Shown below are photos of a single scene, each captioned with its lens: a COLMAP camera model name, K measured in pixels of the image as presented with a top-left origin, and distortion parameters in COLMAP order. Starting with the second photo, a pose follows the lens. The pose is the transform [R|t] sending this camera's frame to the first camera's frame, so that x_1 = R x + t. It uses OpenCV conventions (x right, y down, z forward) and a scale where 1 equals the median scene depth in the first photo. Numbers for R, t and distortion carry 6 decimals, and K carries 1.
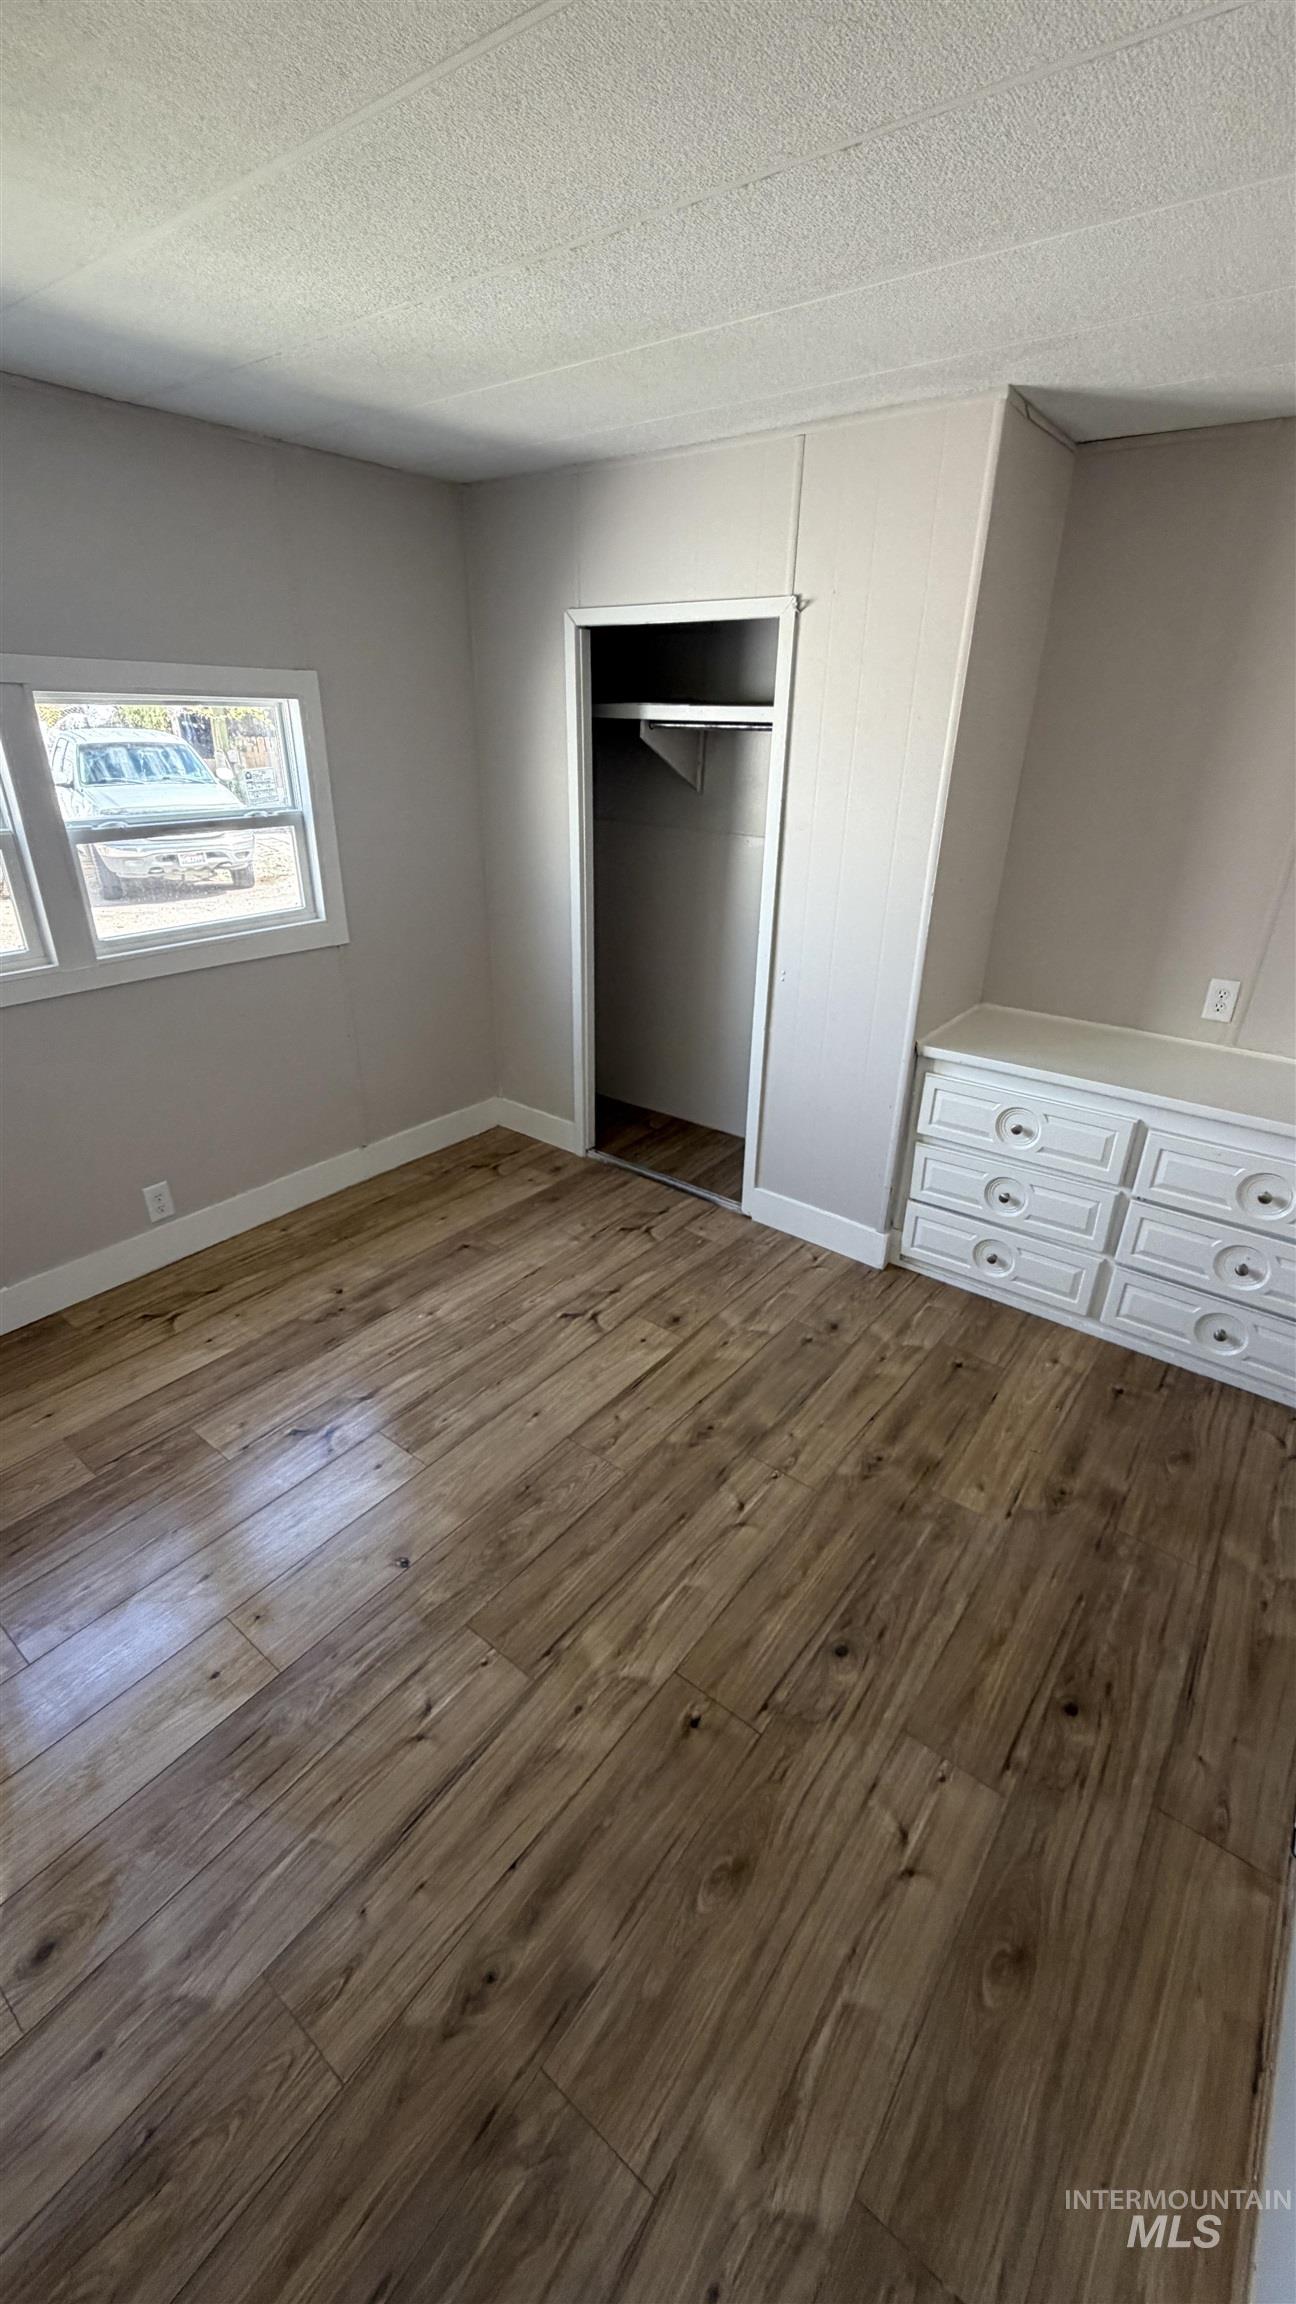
lens RADIAL K [[917.9, 0, 651.2], [0, 917.9, 1145.5], [0, 0, 1]] dist [-0.000941, -0.000132]
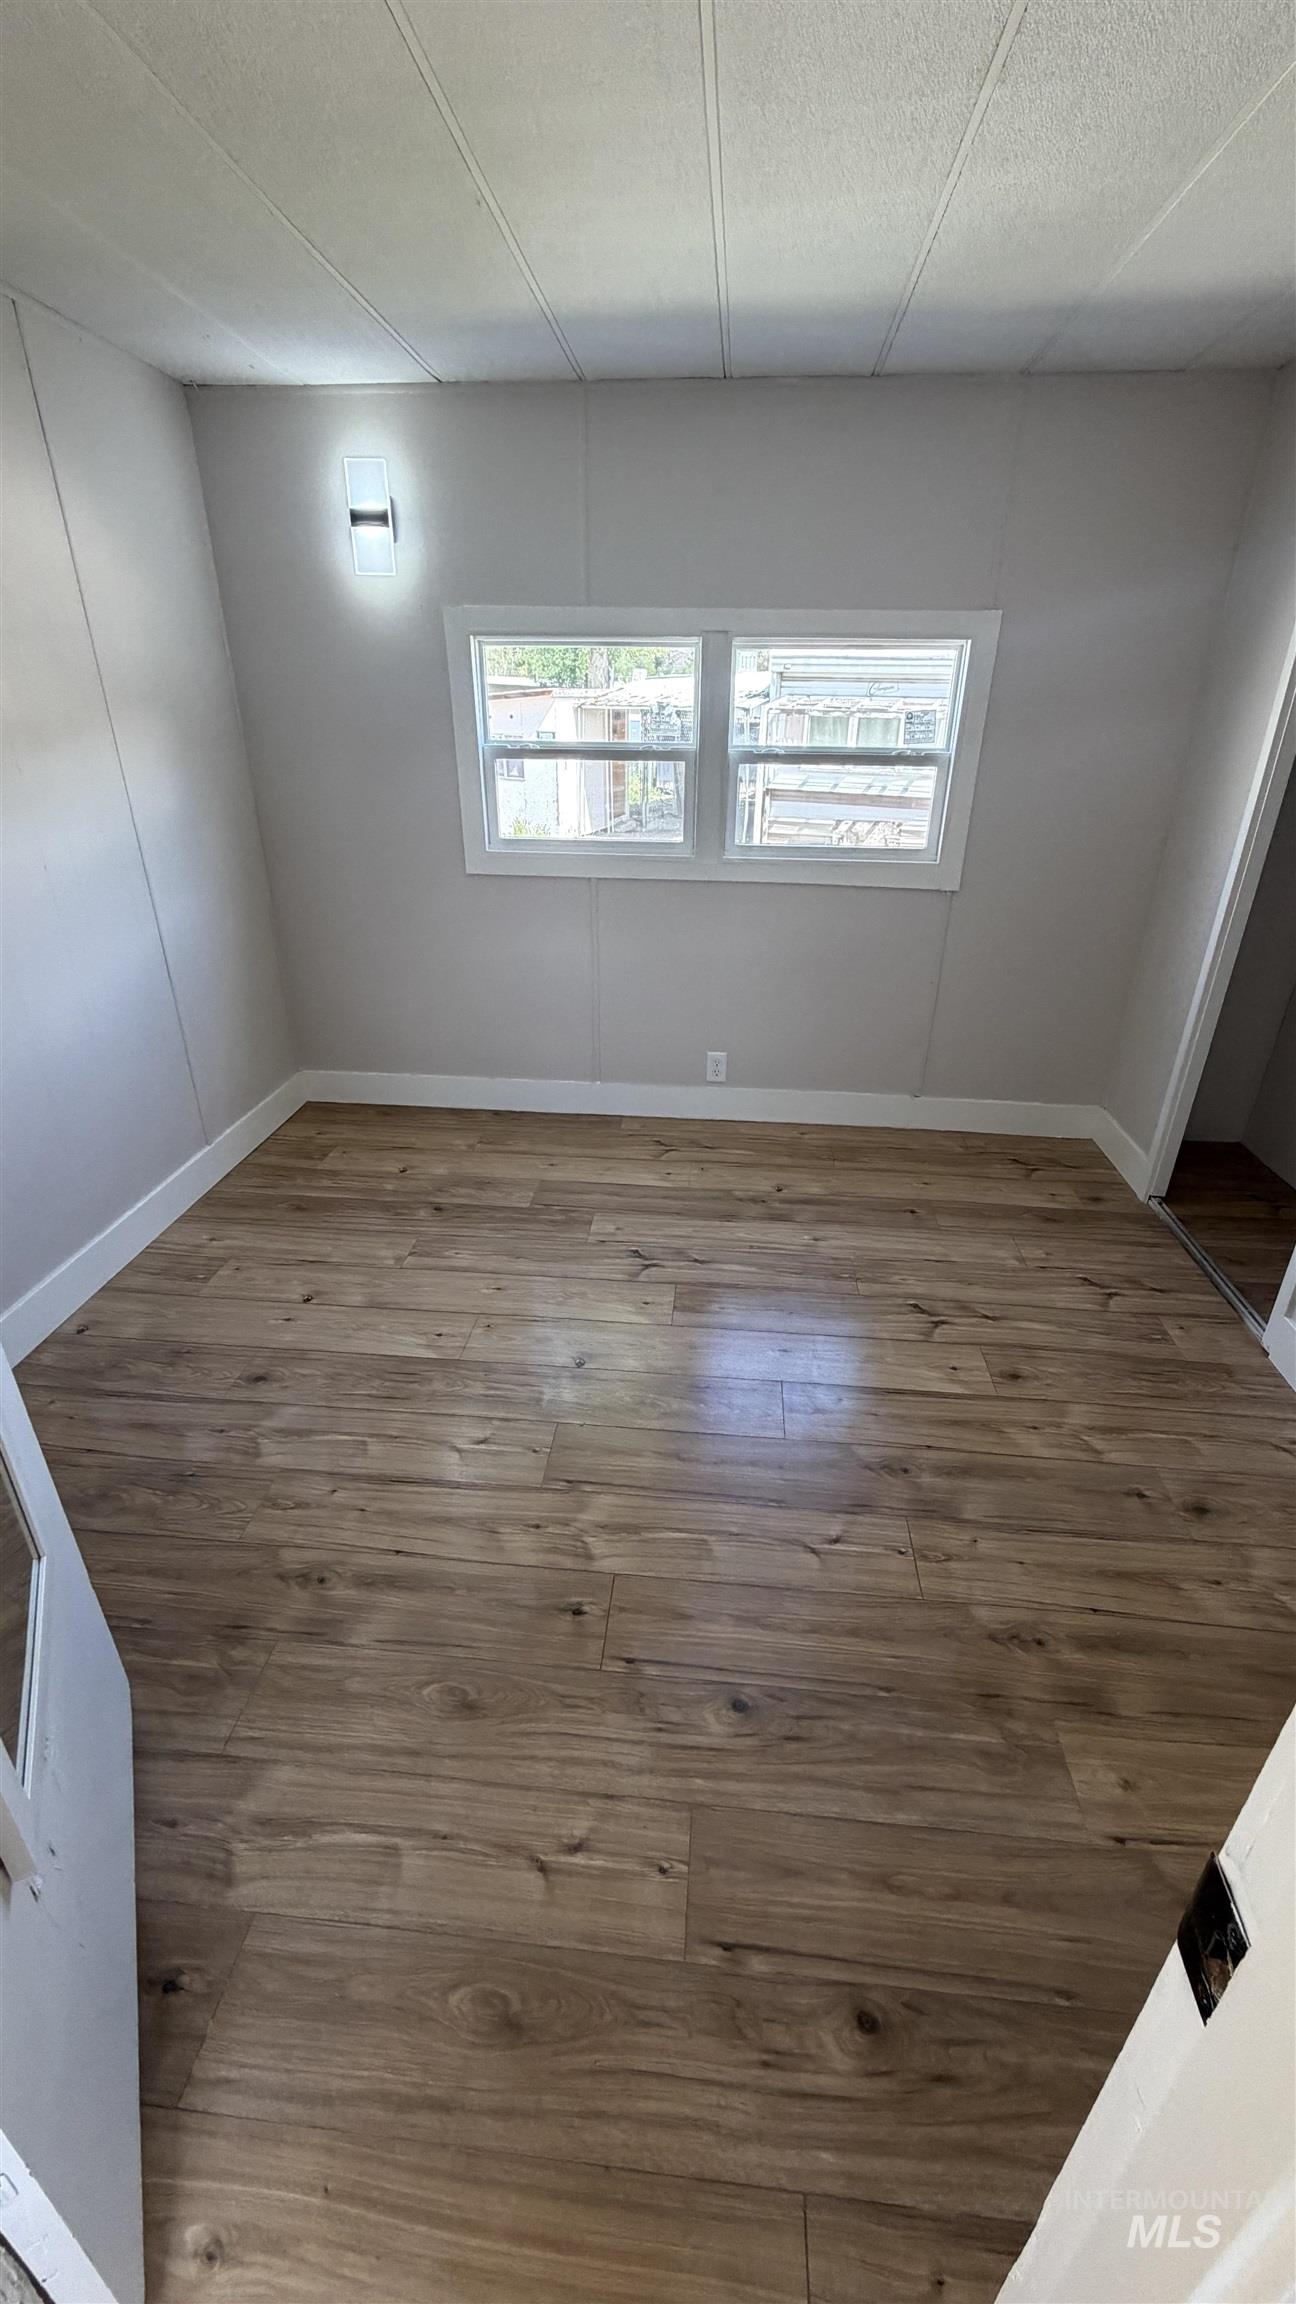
lens RADIAL K [[917.9, 0, 651.2], [0, 917.9, 1145.5], [0, 0, 1]] dist [-0.000941, -0.000132]
pose [[0.537525, 0.355901, -0.764461, 0.490805], [-0.361705, 0.916245, 0.172236, -0.026900], [0.761733, 0.183928, 0.621235, 0.253164]]
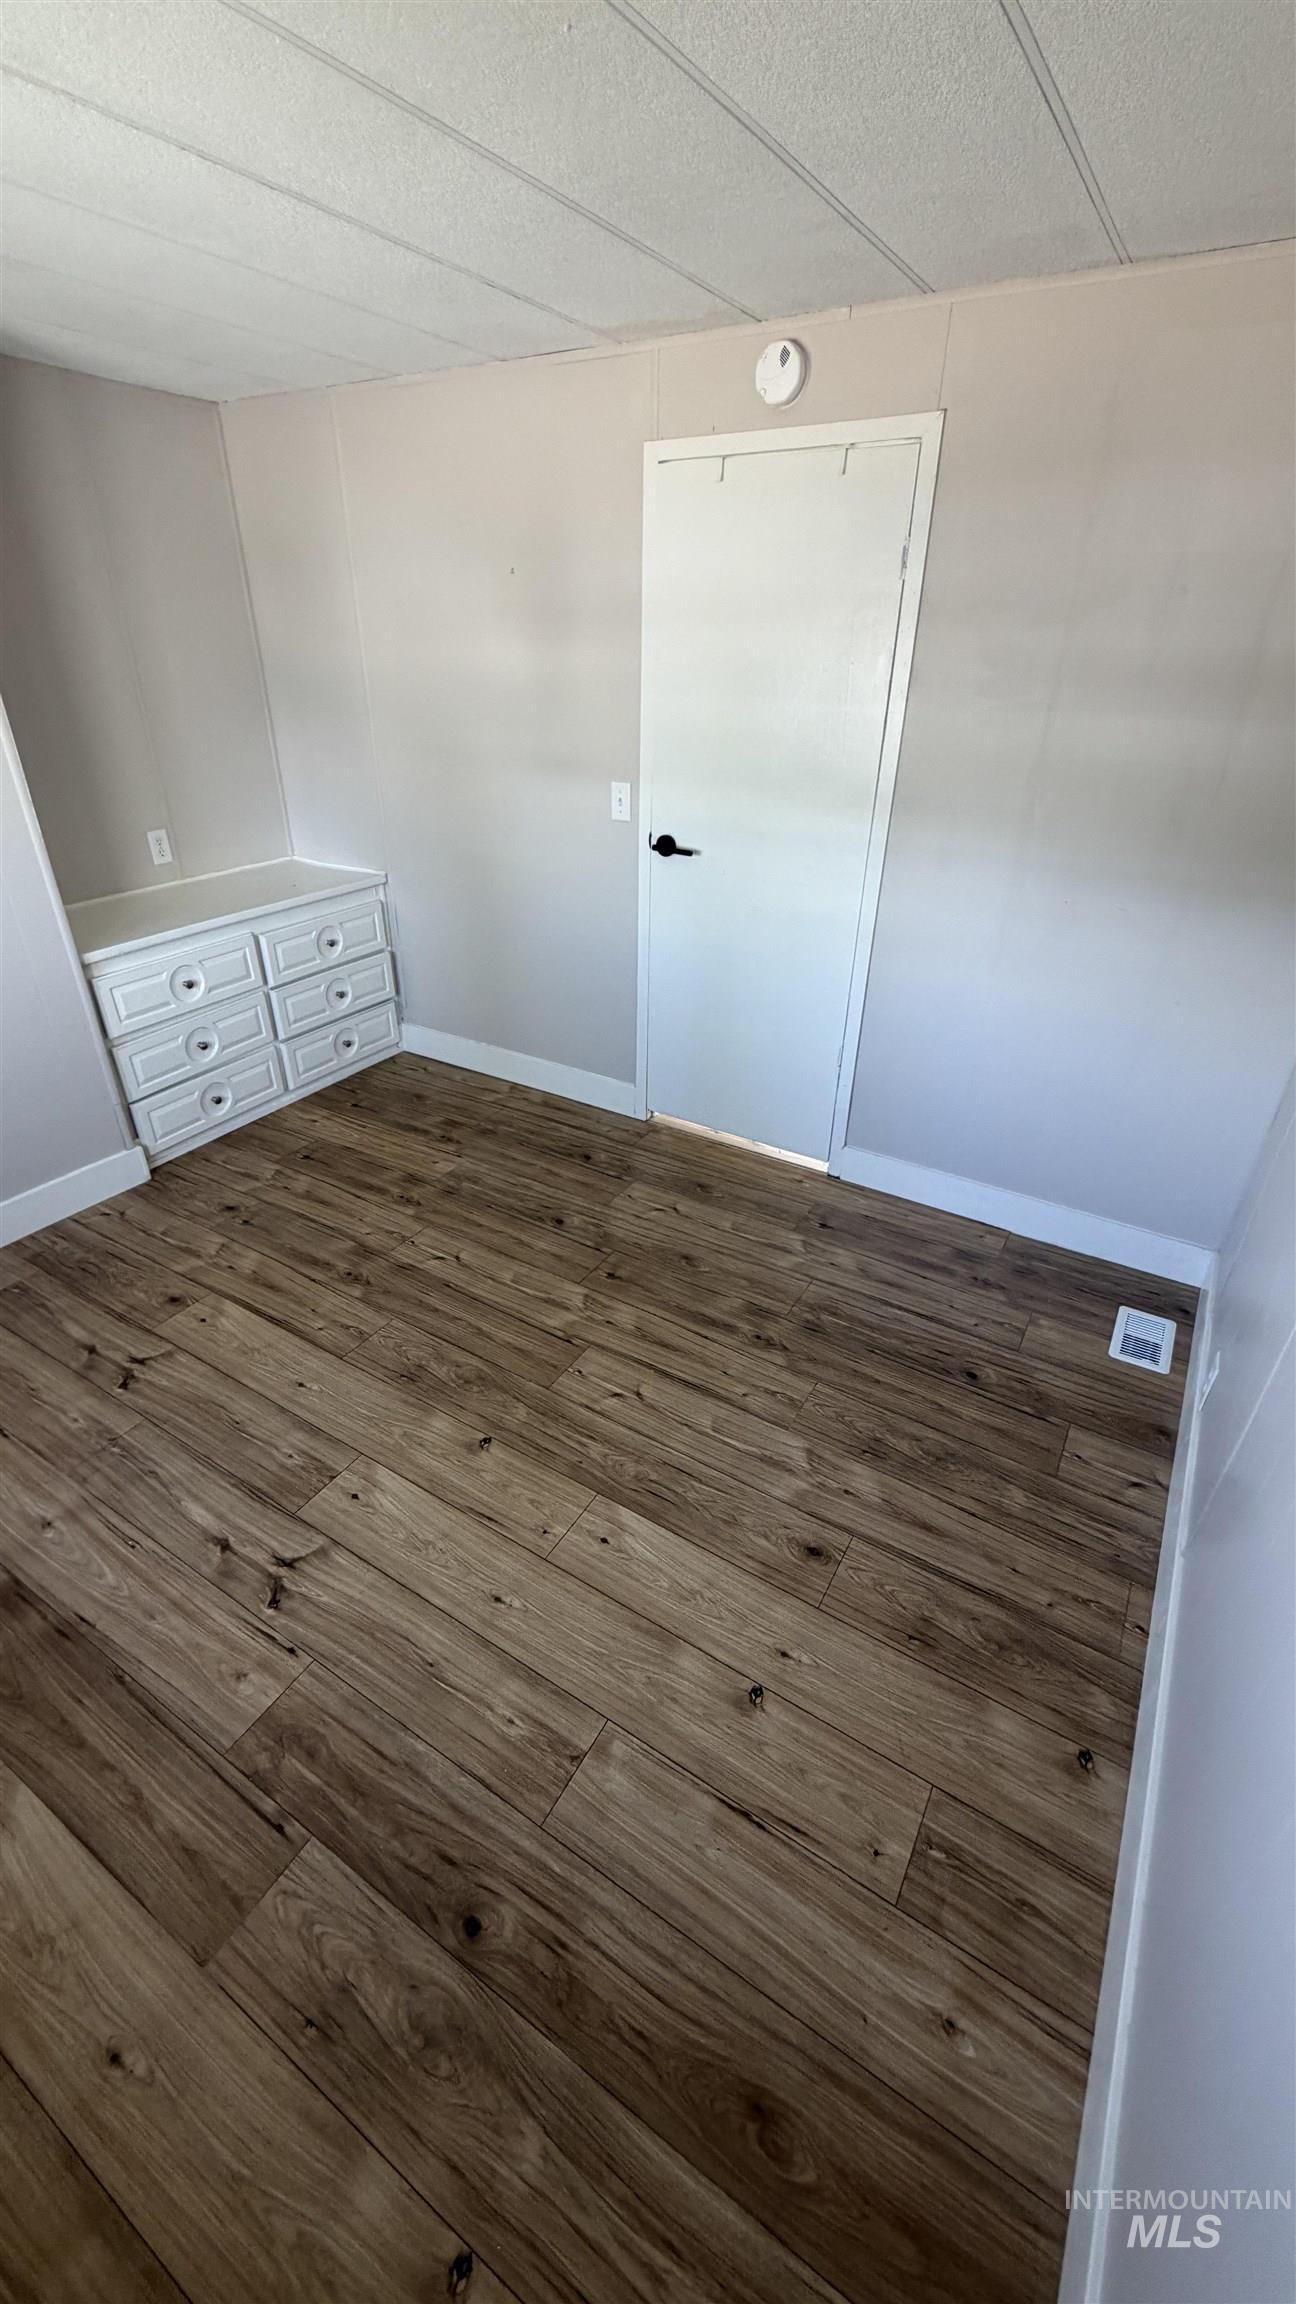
lens RADIAL K [[917.9, 0, 651.2], [0, 917.9, 1145.5], [0, 0, 1]] dist [-0.000941, -0.000132]
pose [[-0.110519, -0.500766, 0.858498, -0.901643], [0.408833, 0.764418, 0.498519, -0.235726], [-0.905892, 0.406078, 0.120247, 0.472576]]
